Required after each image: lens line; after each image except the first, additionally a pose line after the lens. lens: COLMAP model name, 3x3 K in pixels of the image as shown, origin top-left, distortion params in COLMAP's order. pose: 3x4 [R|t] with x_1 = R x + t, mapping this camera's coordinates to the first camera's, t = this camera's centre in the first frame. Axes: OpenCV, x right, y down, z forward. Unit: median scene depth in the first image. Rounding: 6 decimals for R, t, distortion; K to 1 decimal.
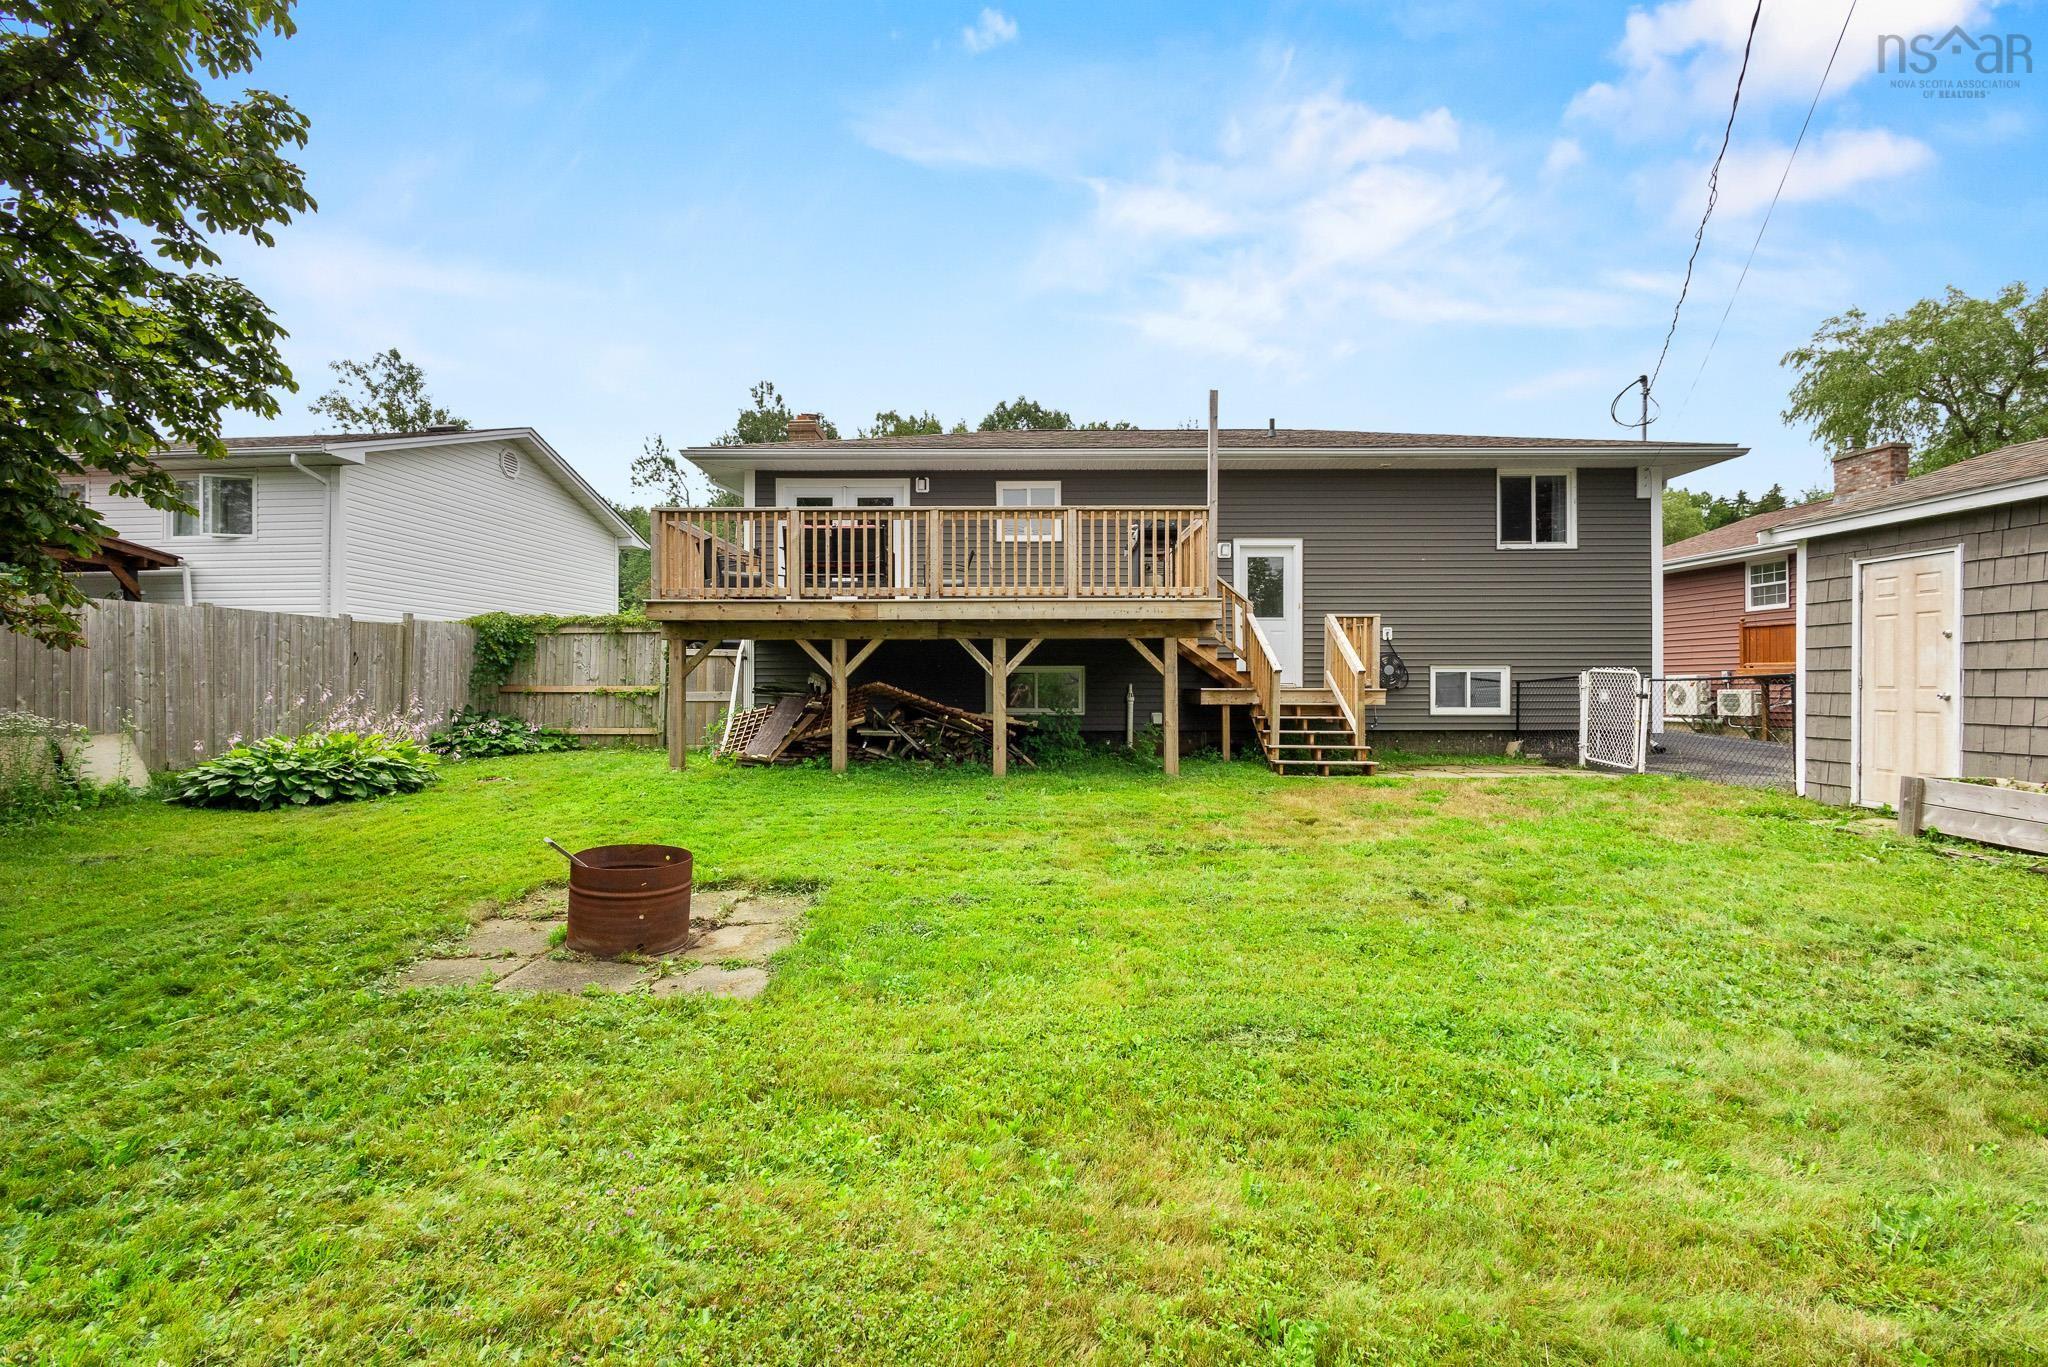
lens RADIAL K [[936.9, 0, 1024.0], [0, 936.9, 683.5], [0, 0, 1]] dist [0.009765, 0.000157]
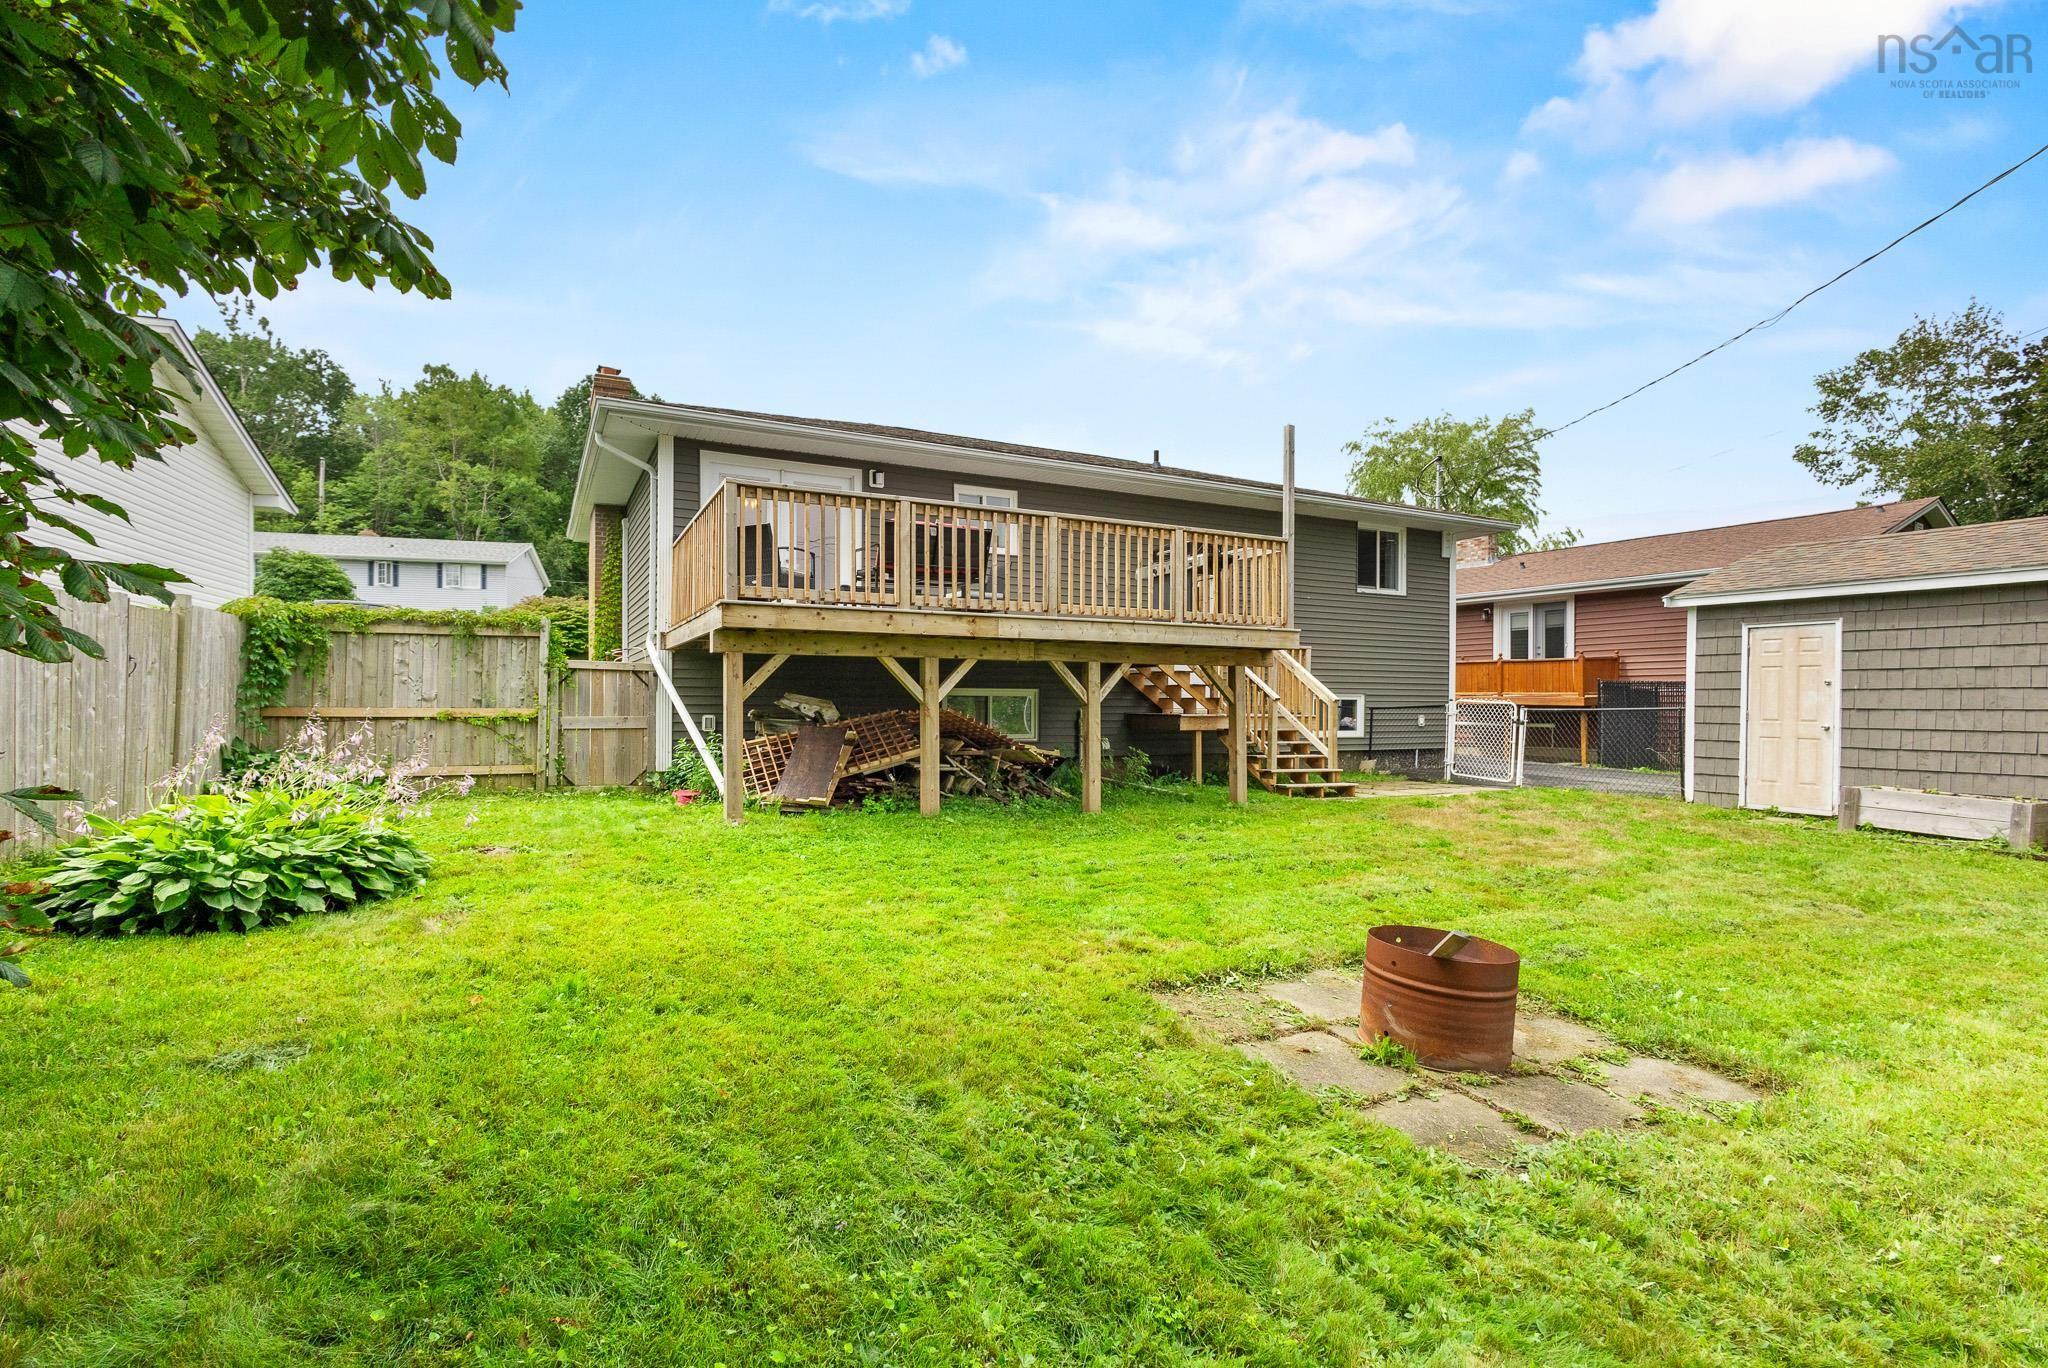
lens RADIAL K [[950.6, 0, 1024.0], [0, 950.6, 714.7], [0, 0, 1]] dist [0.002367, 0.000725]
pose [[0.894106, 0.002090, 0.447851, -0.426091], [-0.009774, 0.999842, 0.014847, -0.008536], [-0.447750, -0.017653, 0.893985, 0.166852]]
